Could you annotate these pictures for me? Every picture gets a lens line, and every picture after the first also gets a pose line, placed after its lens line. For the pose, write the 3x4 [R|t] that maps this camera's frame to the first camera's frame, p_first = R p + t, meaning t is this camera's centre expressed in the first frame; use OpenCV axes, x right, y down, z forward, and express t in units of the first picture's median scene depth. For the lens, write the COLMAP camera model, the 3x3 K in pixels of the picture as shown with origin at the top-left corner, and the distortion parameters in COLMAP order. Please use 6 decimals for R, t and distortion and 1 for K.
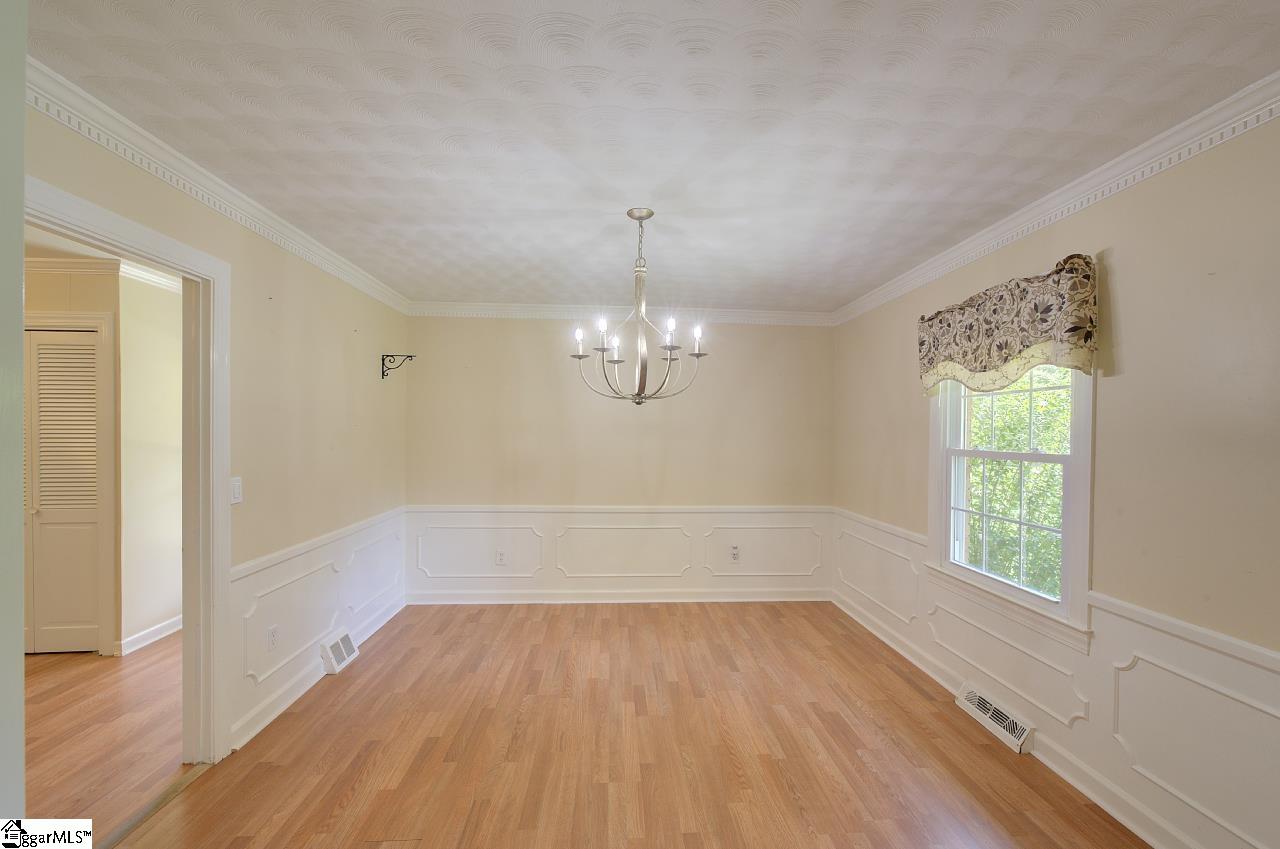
lens RADIAL K [[556.7, 0, 646.1], [0, 556.7, 437.1], [0, 0, 1]] dist [-0.015597, 0.015938]
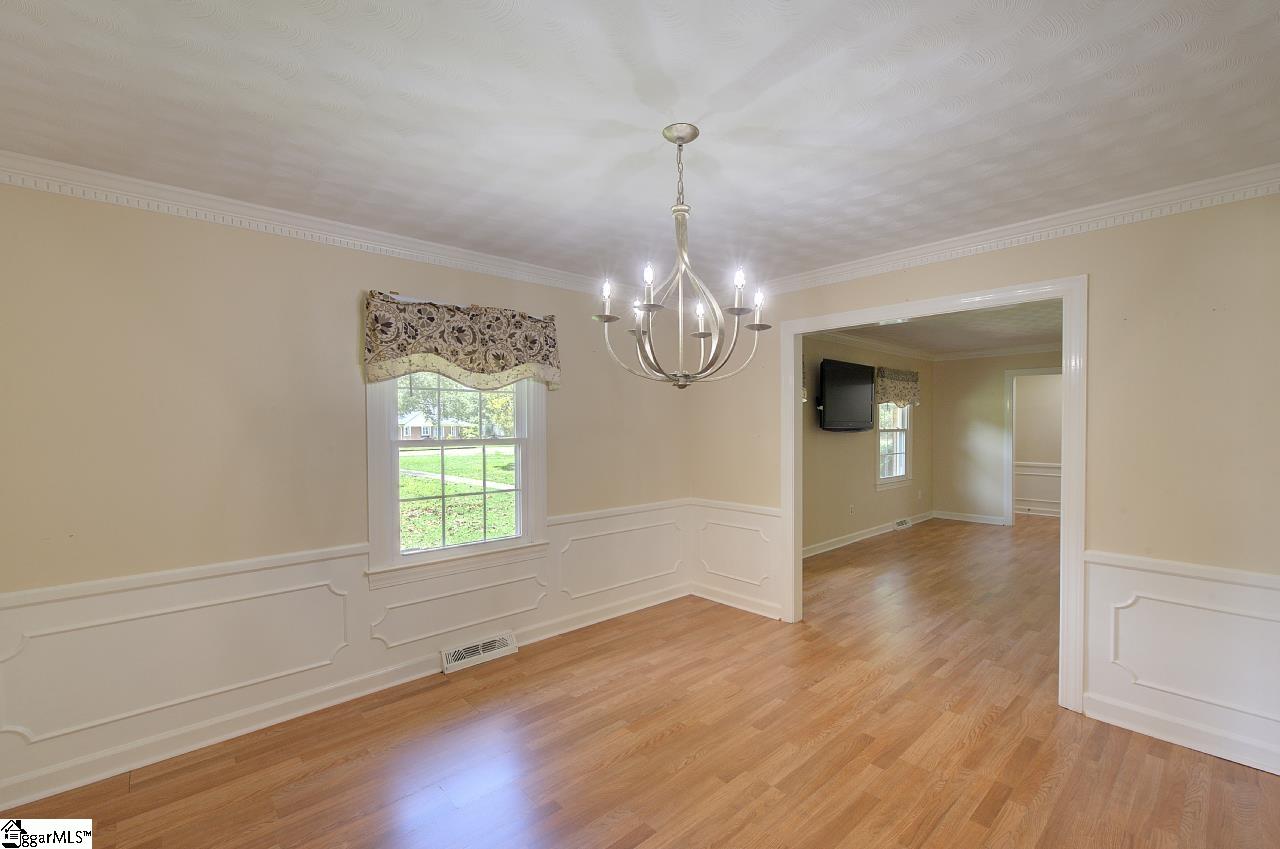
lens RADIAL K [[556.7, 0, 646.1], [0, 556.7, 437.1], [0, 0, 1]] dist [-0.015597, 0.015938]
pose [[-0.636148, -0.023590, 0.771206, -0.561975], [0.006375, 0.999338, 0.035827, -0.019781], [-0.771541, 0.027708, -0.635576, 1.505941]]
